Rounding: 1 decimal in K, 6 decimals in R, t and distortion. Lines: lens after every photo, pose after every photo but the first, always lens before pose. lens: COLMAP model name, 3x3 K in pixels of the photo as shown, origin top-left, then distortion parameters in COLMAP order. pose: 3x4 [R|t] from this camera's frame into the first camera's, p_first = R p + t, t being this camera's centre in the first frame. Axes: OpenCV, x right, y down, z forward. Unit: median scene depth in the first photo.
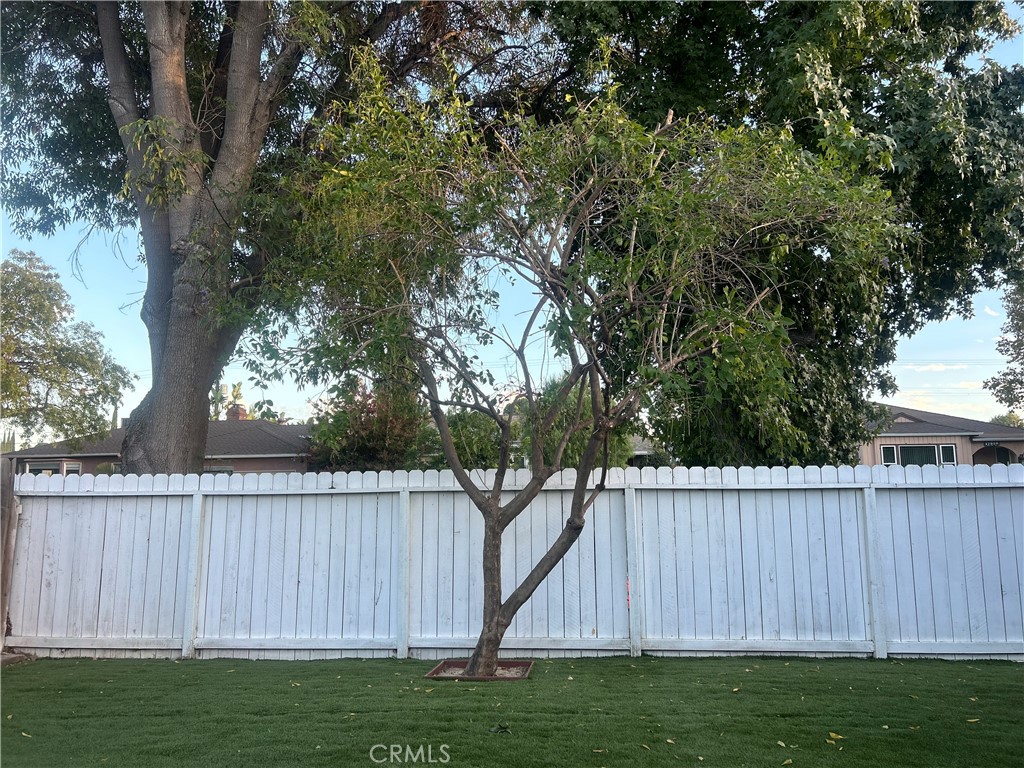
lens RADIAL K [[779.0, 0, 512.0], [0, 779.0, 384.0], [0, 0, 1]] dist [0.064962, -0.064077]
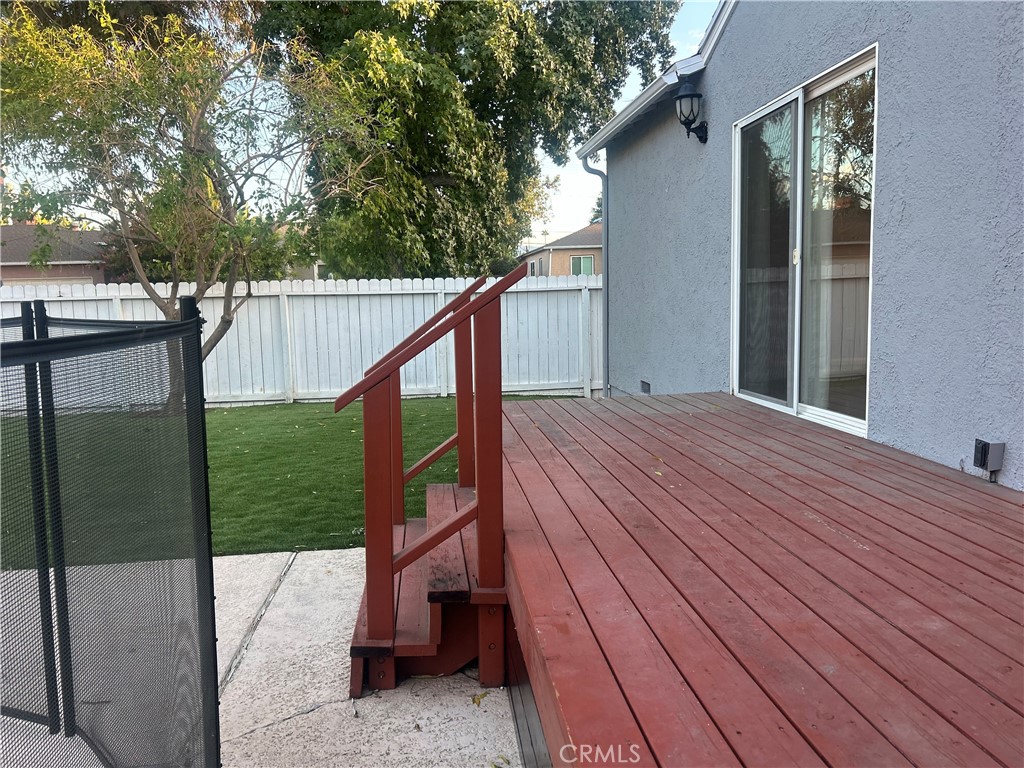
lens RADIAL K [[779.0, 0, 512.0], [0, 779.0, 384.0], [0, 0, 1]] dist [0.064962, -0.064077]
pose [[0.981419, -0.034462, 0.188759, 0.293070], [-0.013312, 0.969140, 0.246152, -0.073115], [-0.191416, -0.244090, 0.950673, -0.527761]]
